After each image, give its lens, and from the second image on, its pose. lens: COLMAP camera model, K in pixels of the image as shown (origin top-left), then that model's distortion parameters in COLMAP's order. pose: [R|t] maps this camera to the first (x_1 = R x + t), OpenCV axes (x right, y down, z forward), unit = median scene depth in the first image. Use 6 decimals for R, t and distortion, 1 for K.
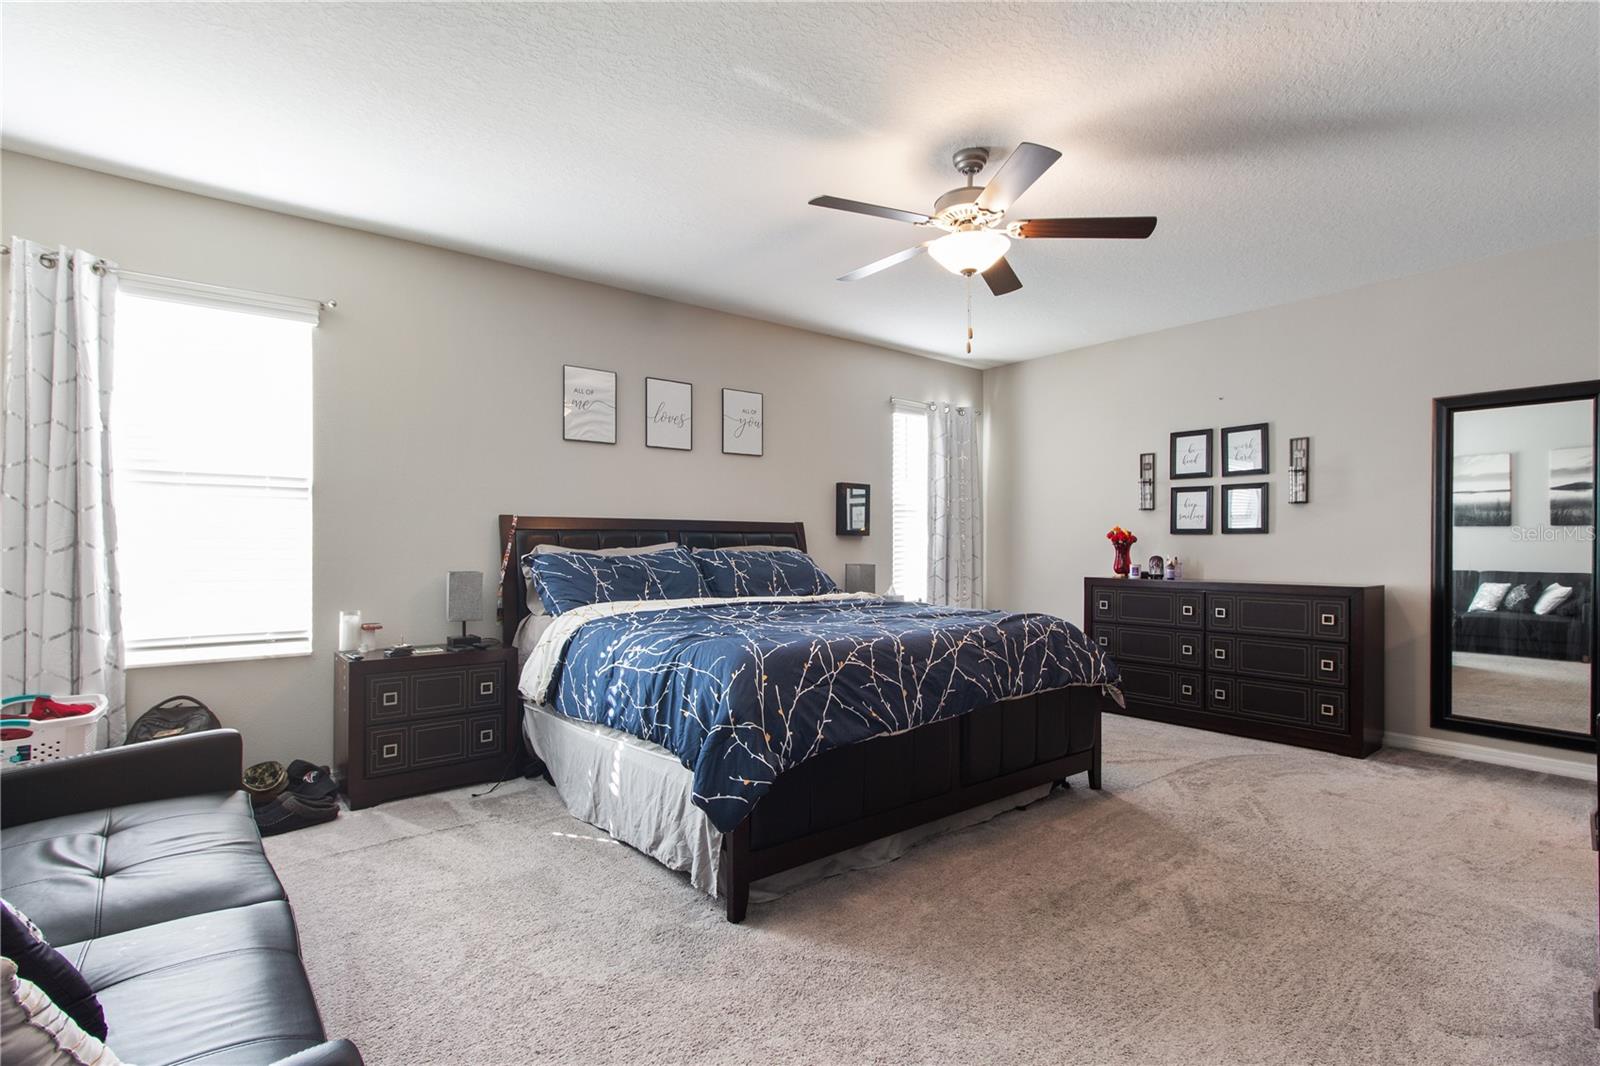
lens RADIAL K [[746.9, 0, 799.8], [0, 746.9, 541.2], [0, 0, 1]] dist [0.000191, 0.000727]
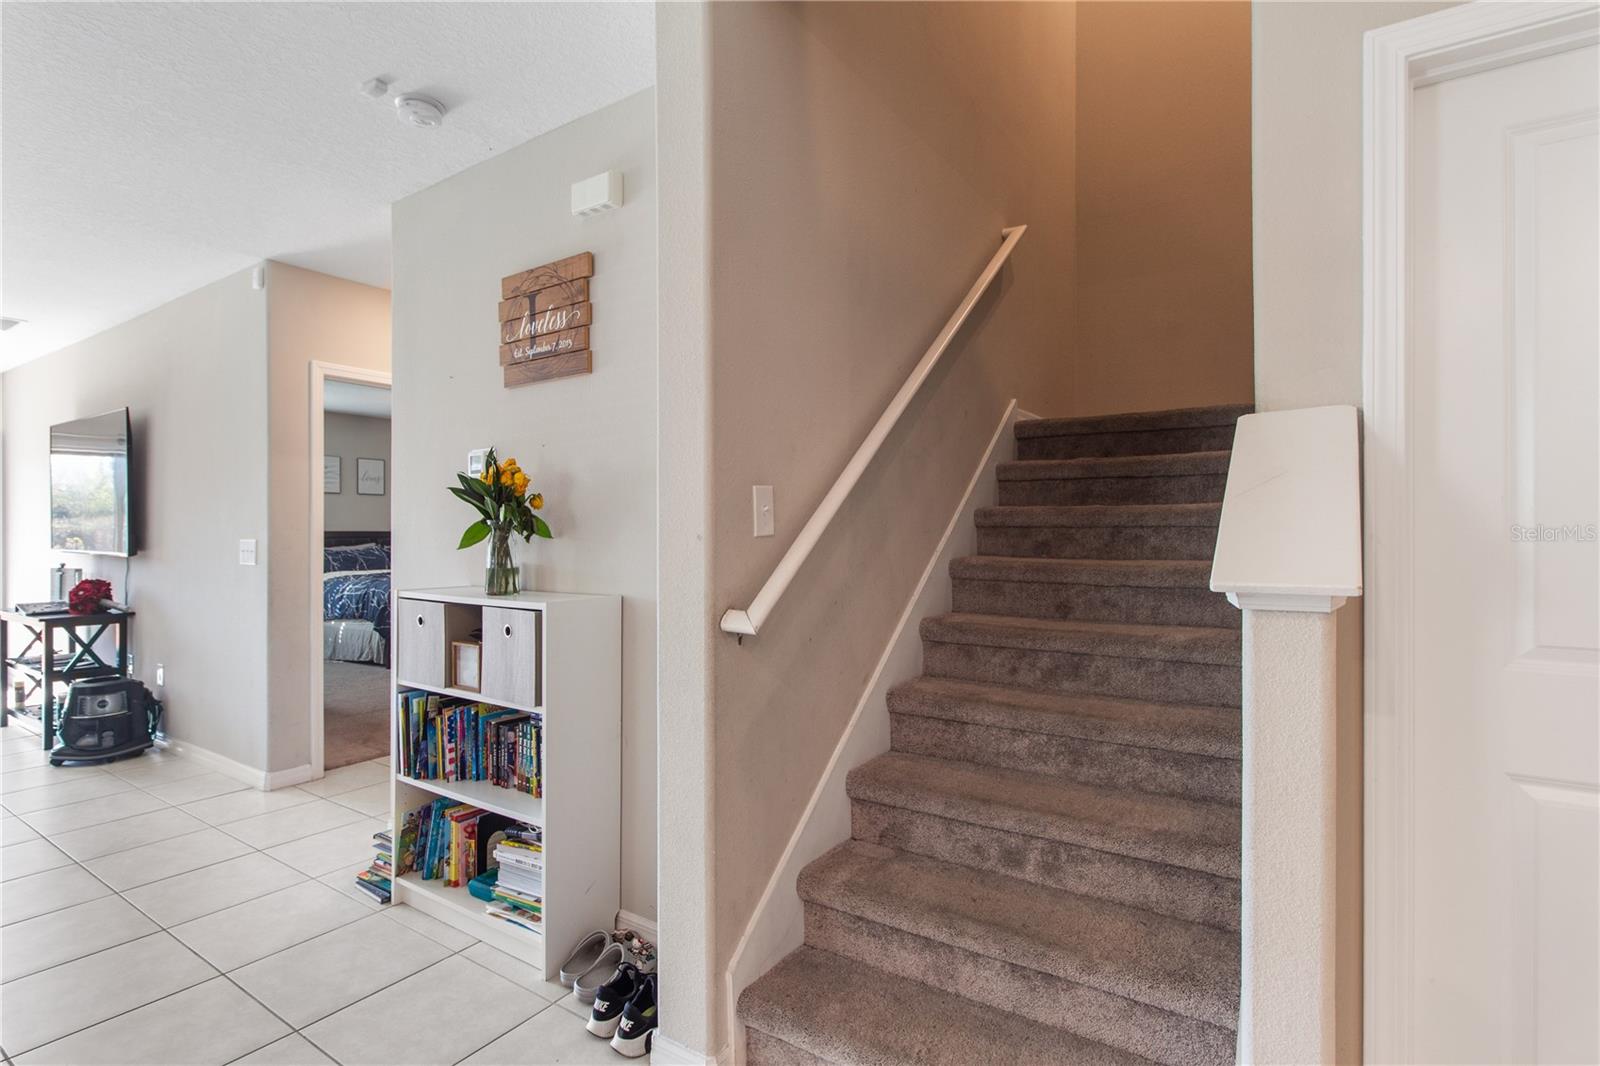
lens RADIAL K [[805.3, 0, 795.9], [0, 805.3, 529.7], [0, 0, 1]] dist [0.000900, -0.000968]
pose [[0.956954, 0.003733, 0.290214, 0.360082], [-0.003009, 0.999991, -0.002942, -0.039971], [-0.290223, 0.001942, 0.956957, -1.733538]]
